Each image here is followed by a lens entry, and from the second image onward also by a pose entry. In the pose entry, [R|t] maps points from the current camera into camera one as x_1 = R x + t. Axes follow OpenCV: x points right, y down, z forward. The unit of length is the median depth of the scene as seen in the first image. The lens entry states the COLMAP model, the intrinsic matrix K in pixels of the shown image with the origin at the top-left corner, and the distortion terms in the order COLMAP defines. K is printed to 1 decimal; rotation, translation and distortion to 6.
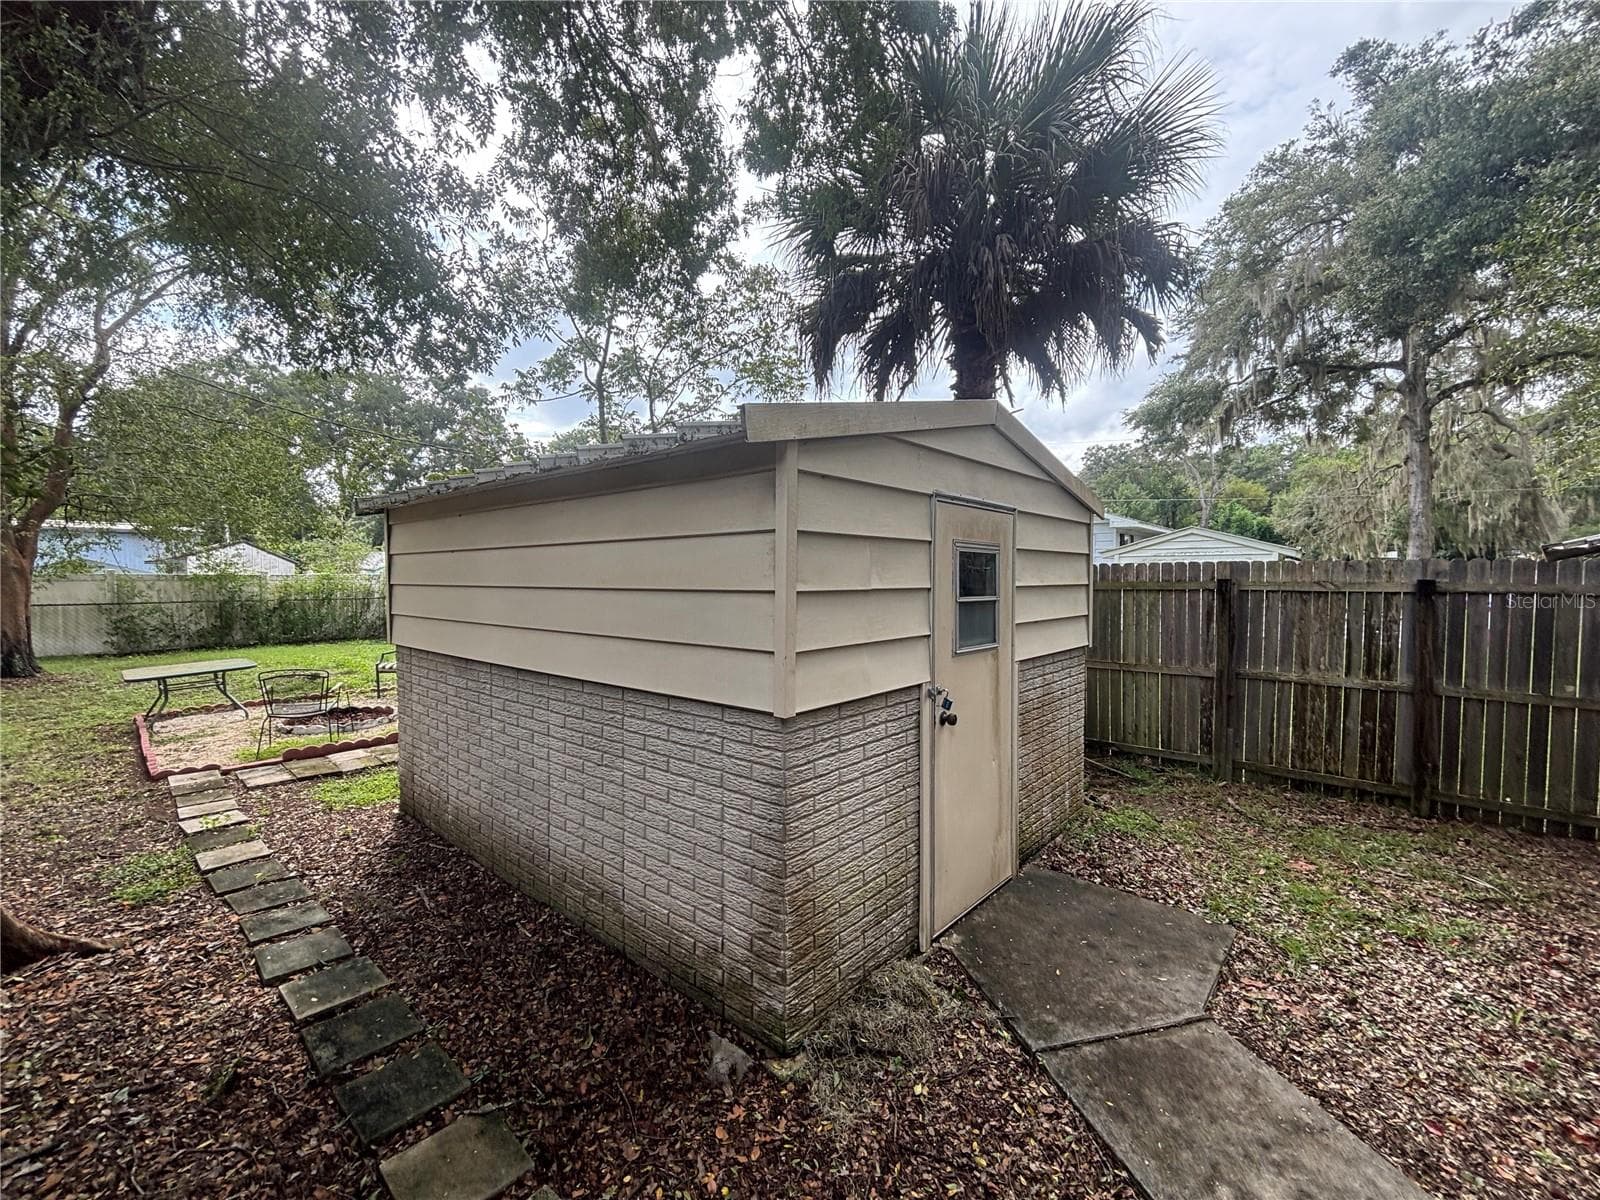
lens RADIAL K [[648.1, 0, 802.8], [0, 648.1, 598.9], [0, 0, 1]] dist [0.008250, -0.002505]
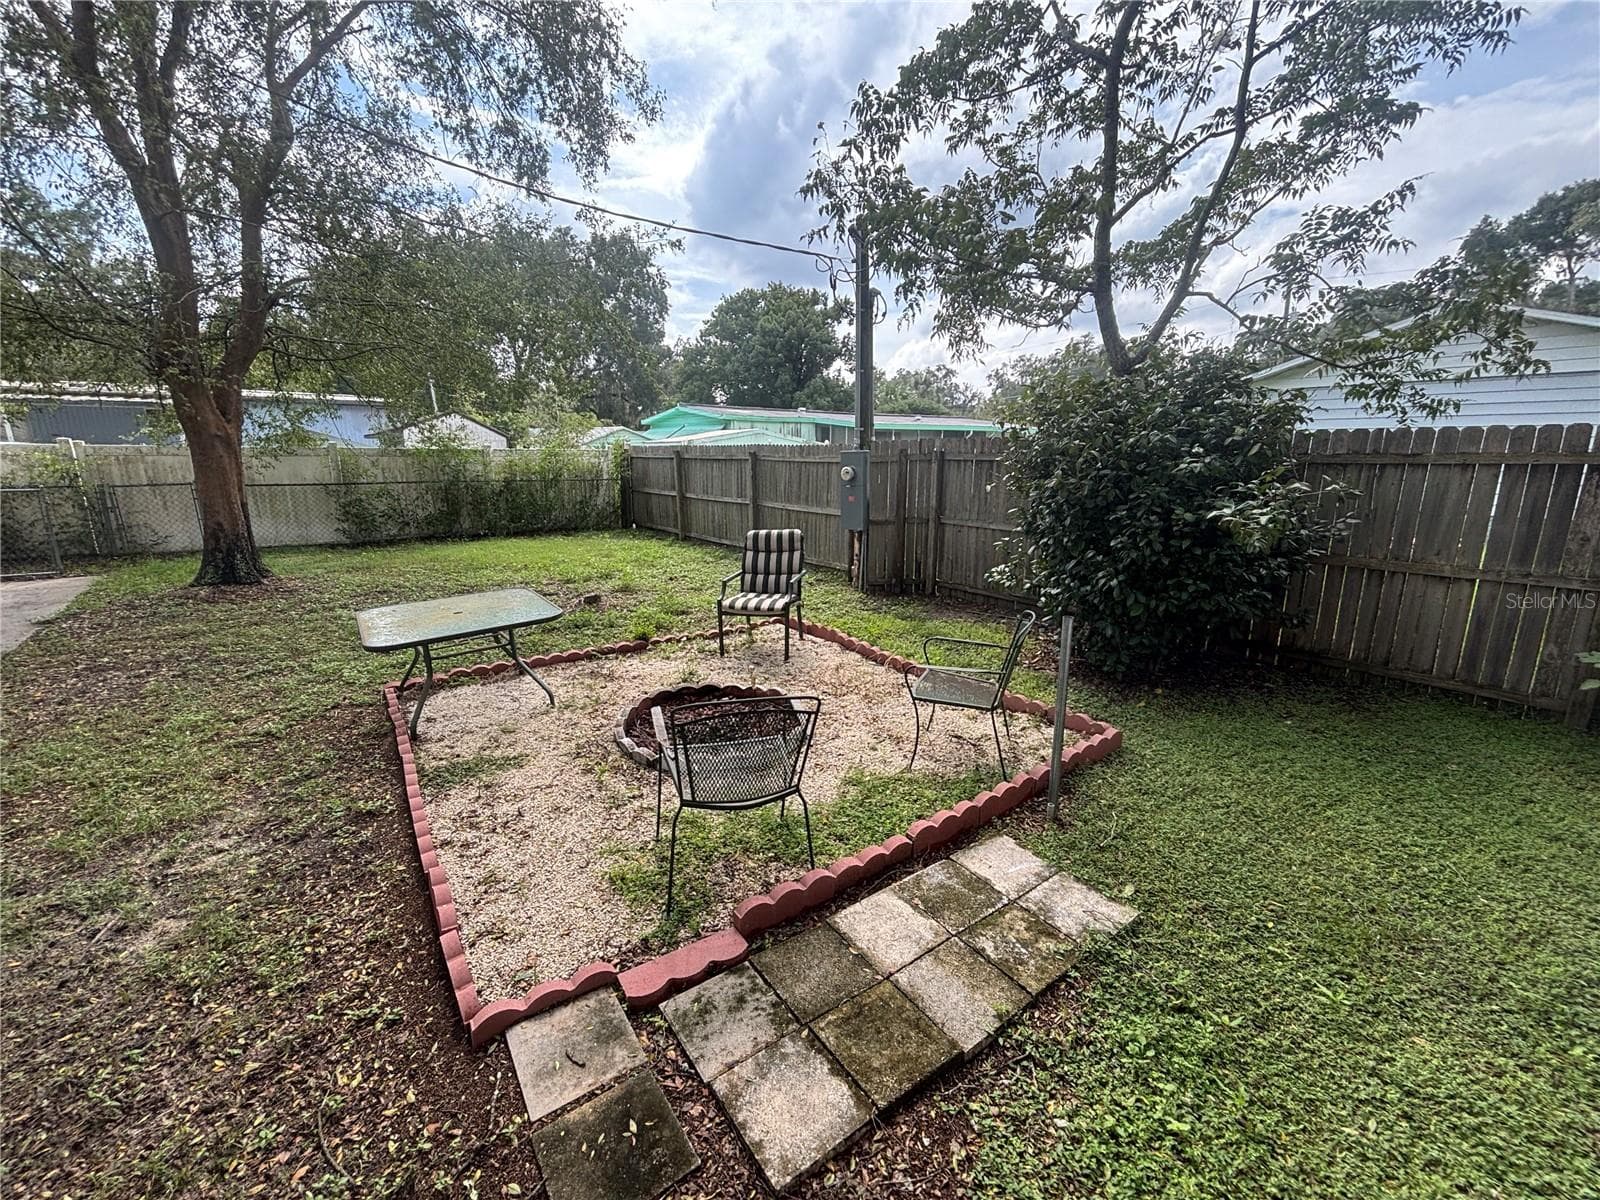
lens RADIAL K [[653.6, 0, 800.4], [0, 653.6, 595.9], [0, 0, 1]] dist [0.017937, -0.018248]
pose [[0.977337, 0.047958, -0.206183, -0.817098], [-0.011409, 0.984517, 0.174918, -0.011864], [0.211380, -0.168602, 0.962752, 0.792079]]
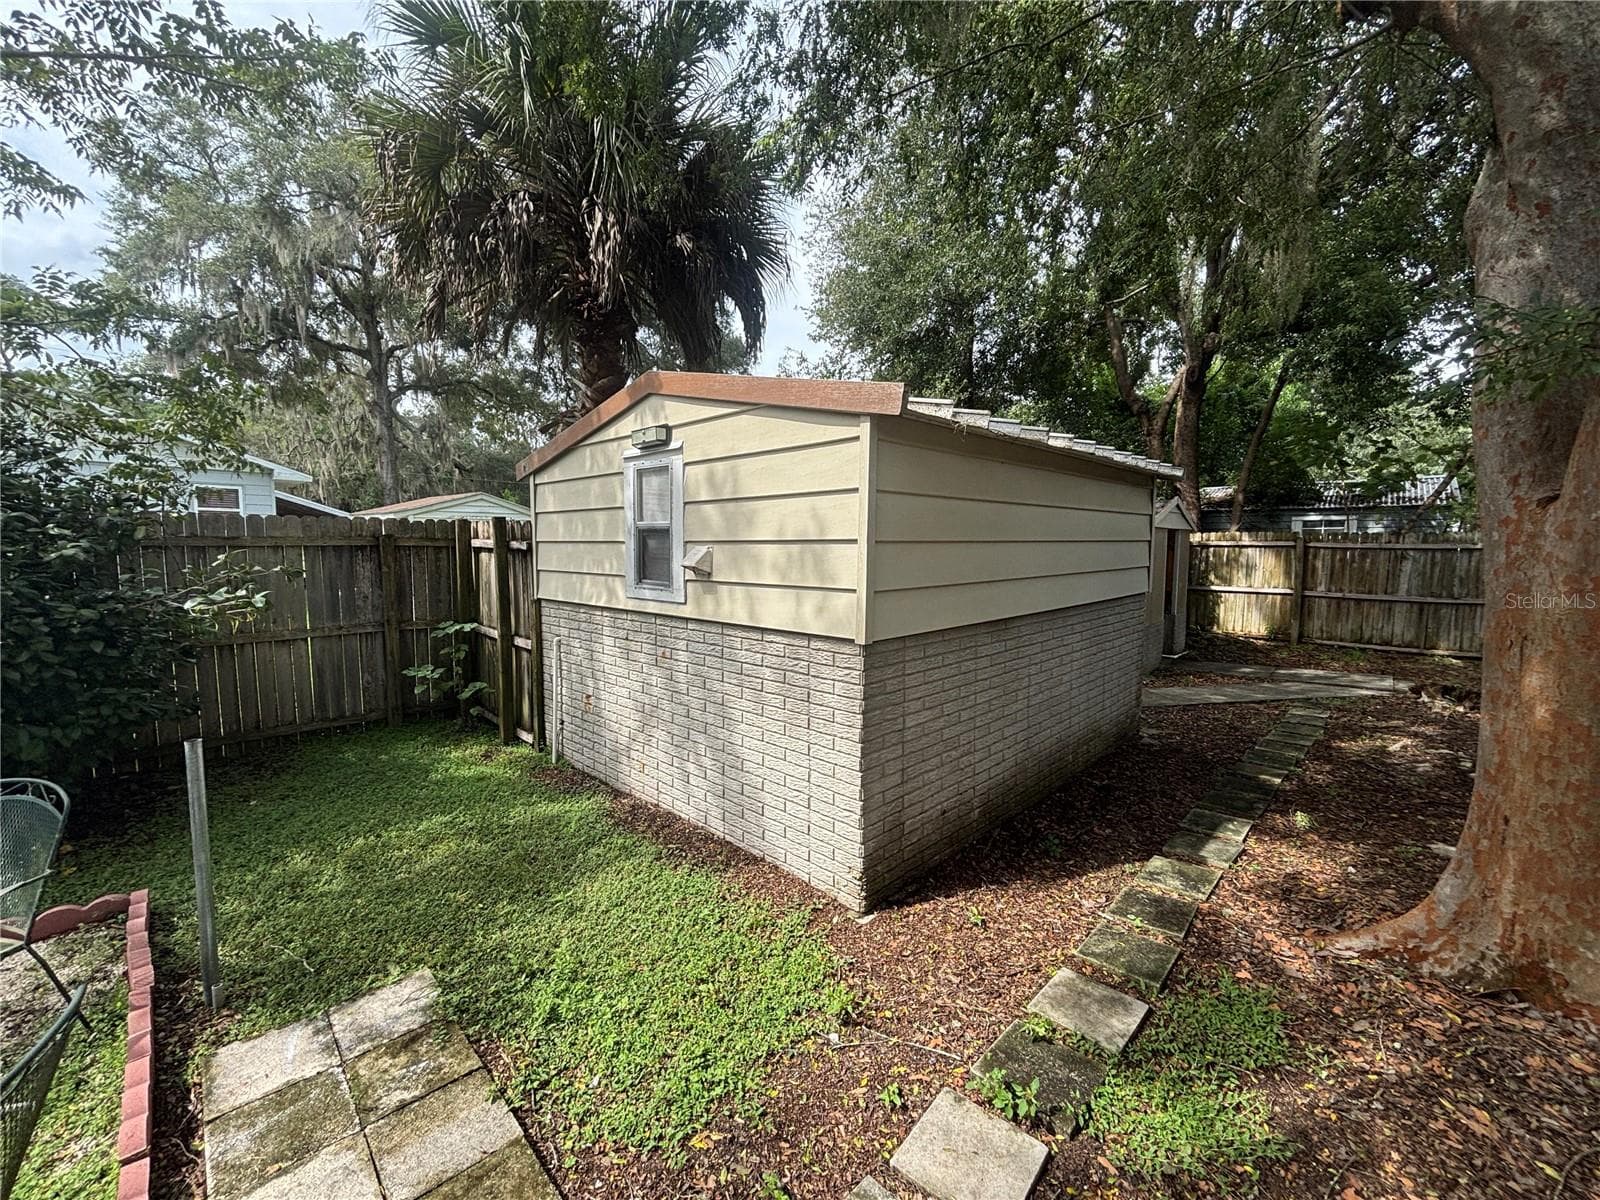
lens RADIAL K [[648.1, 0, 802.8], [0, 648.1, 598.9], [0, 0, 1]] dist [0.008250, -0.002505]
pose [[0.063675, -0.085899, 0.994267, -1.108794], [0.032351, 0.995943, 0.083972, -0.019304], [-0.997446, 0.026818, 0.066195, 0.931888]]
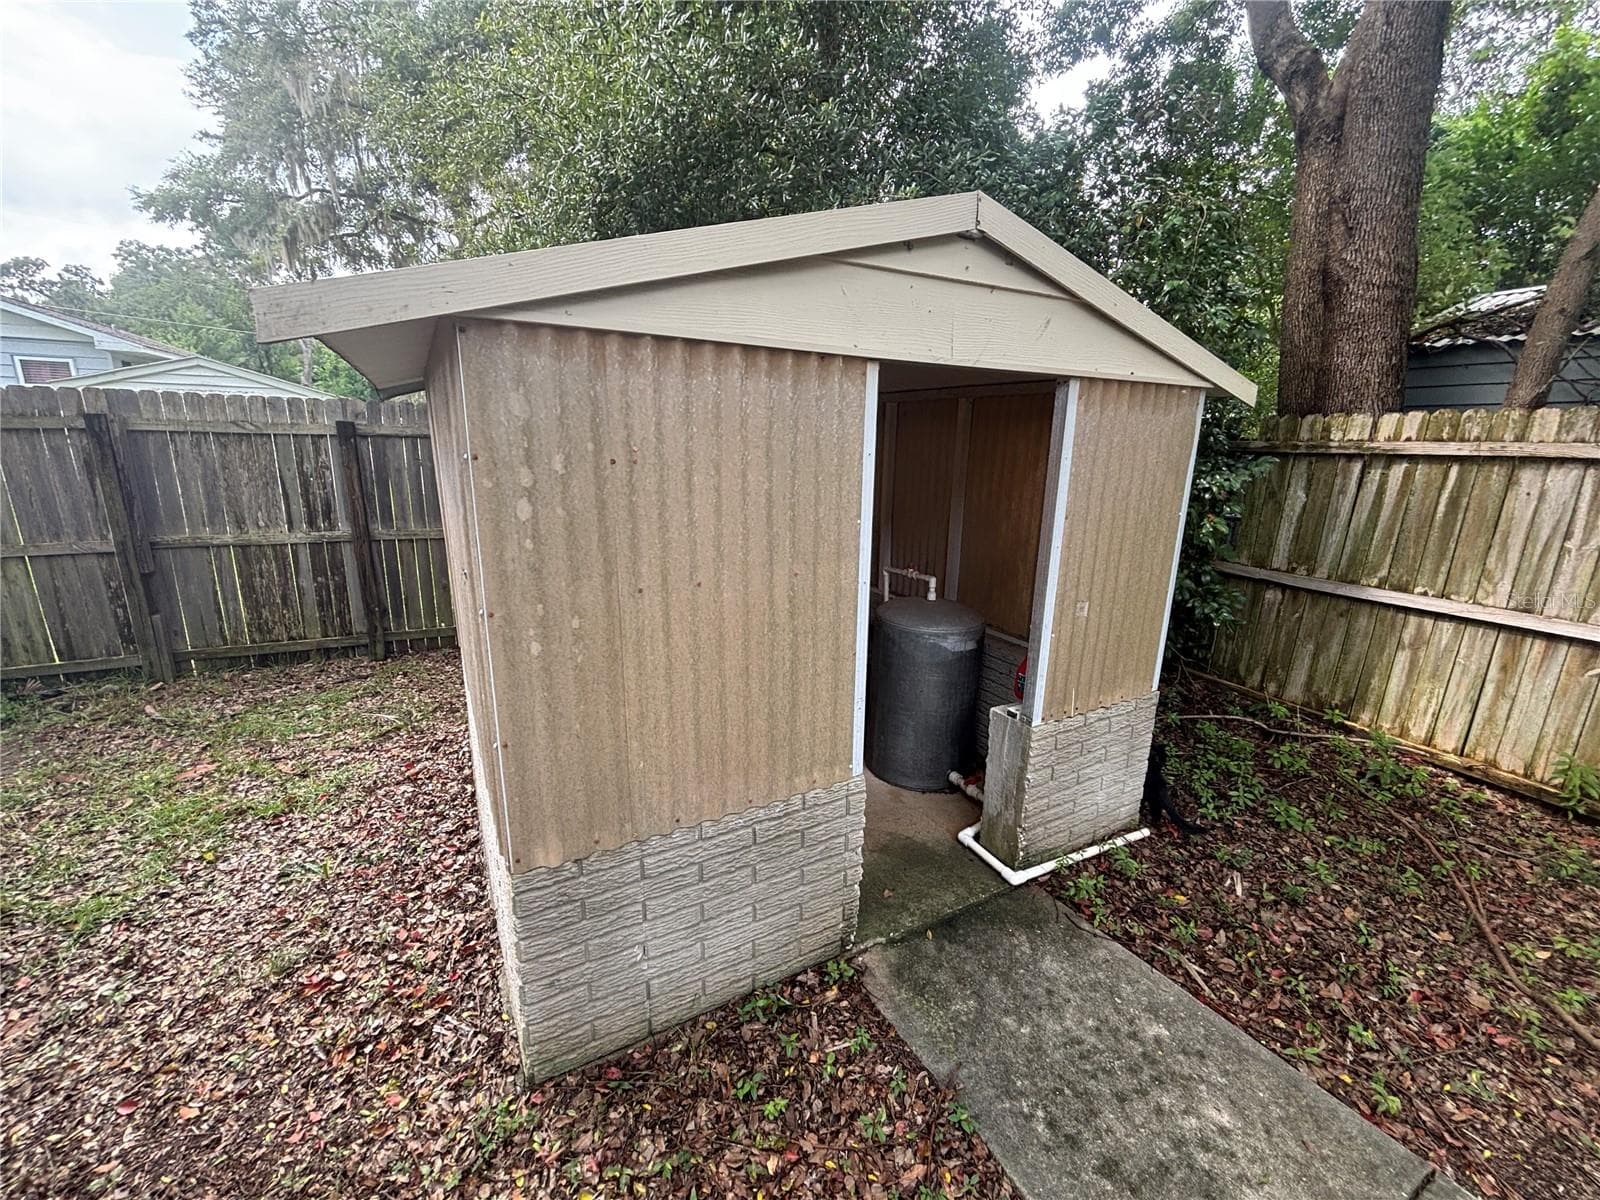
lens RADIAL K [[648.1, 0, 802.8], [0, 648.1, 598.9], [0, 0, 1]] dist [0.008250, -0.002505]
pose [[0.397249, -0.208718, 0.893661, 0.283769], [0.011111, 0.974816, 0.222733, 0.017294], [-0.917643, -0.078551, 0.389564, -0.004988]]
